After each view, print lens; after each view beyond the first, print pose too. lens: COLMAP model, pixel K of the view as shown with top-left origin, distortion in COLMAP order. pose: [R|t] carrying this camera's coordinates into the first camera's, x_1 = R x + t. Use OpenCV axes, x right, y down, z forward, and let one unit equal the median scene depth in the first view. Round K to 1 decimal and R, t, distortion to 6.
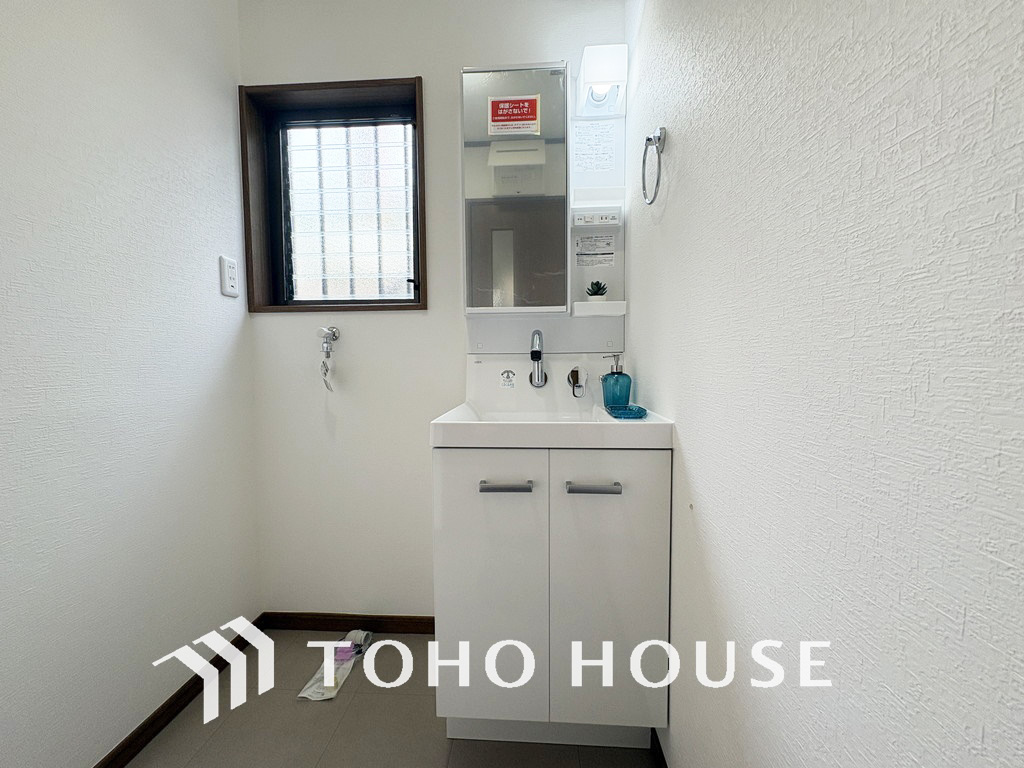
lens RADIAL K [[408.4, 0, 512.0], [0, 408.4, 384.0], [0, 0, 1]] dist [0.001762, 0.000422]
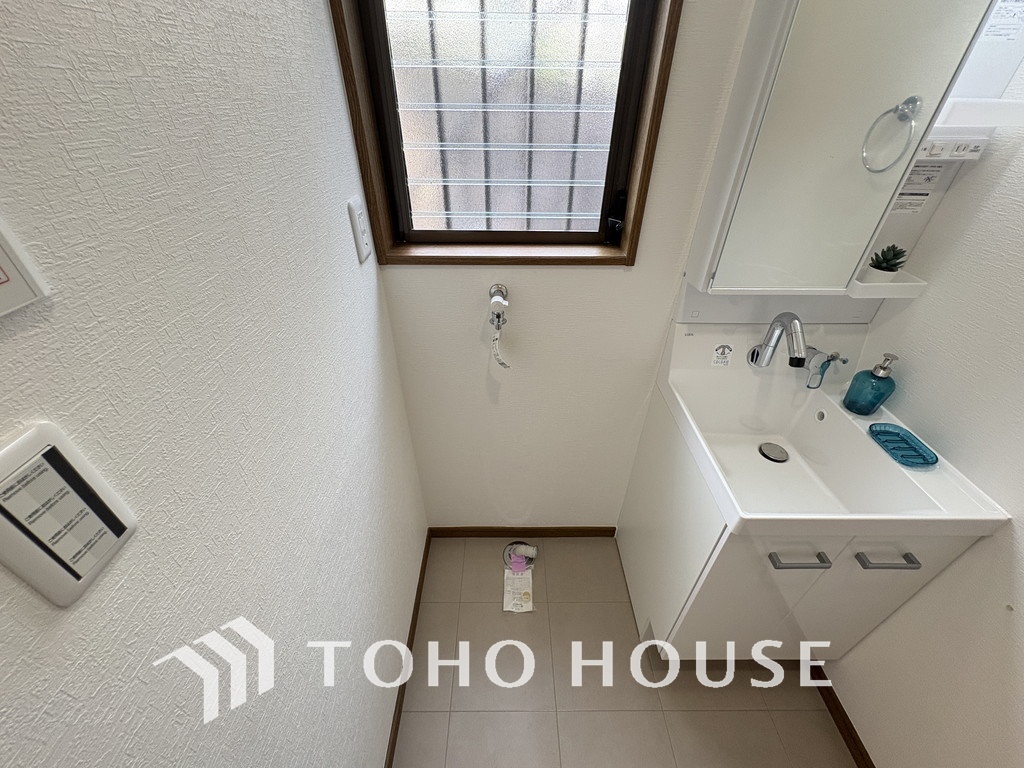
lens RADIAL K [[408.4, 0, 512.0], [0, 408.4, 384.0], [0, 0, 1]] dist [0.001762, 0.000422]
pose [[0.997190, -0.035058, 0.066210, -0.497480], [-0.007018, 0.836157, 0.548445, -0.419271], [-0.074590, -0.547369, 0.833561, 0.300287]]
